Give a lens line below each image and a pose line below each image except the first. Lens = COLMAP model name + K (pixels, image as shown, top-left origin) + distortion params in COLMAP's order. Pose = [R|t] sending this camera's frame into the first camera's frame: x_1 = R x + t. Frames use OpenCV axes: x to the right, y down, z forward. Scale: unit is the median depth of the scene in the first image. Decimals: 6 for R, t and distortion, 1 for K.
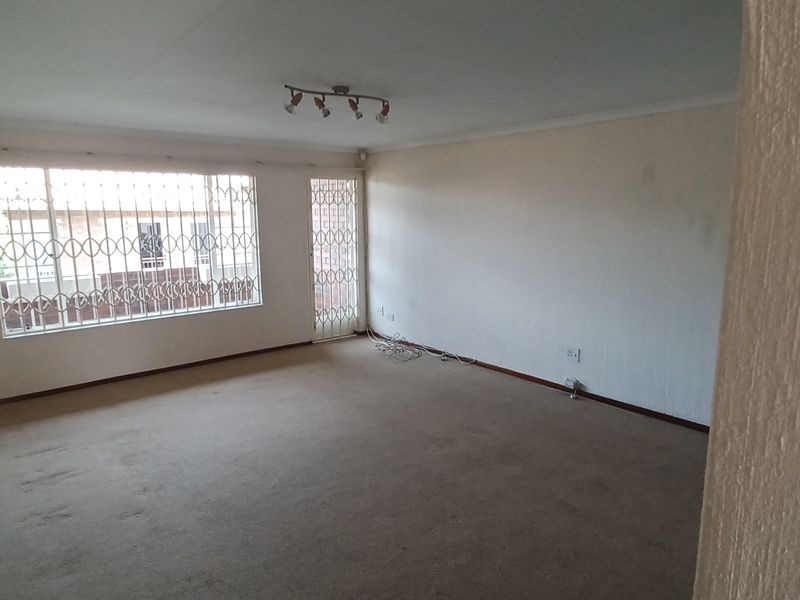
lens RADIAL K [[523.0, 0, 399.2], [0, 523.0, 346.2], [0, 0, 1]] dist [-0.052849, 0.073665]
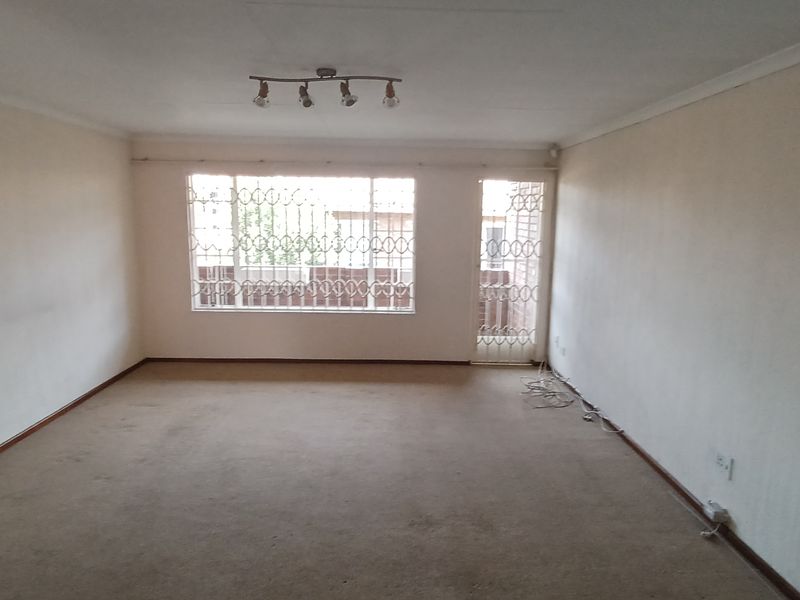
lens RADIAL K [[523.0, 0, 399.2], [0, 523.0, 346.2], [0, 0, 1]] dist [-0.052849, 0.073665]
pose [[0.775599, 0.173719, -0.606850, 0.309706], [-0.180690, 0.982256, 0.050249, -0.065241], [0.604811, 0.070679, 0.793226, 0.234790]]
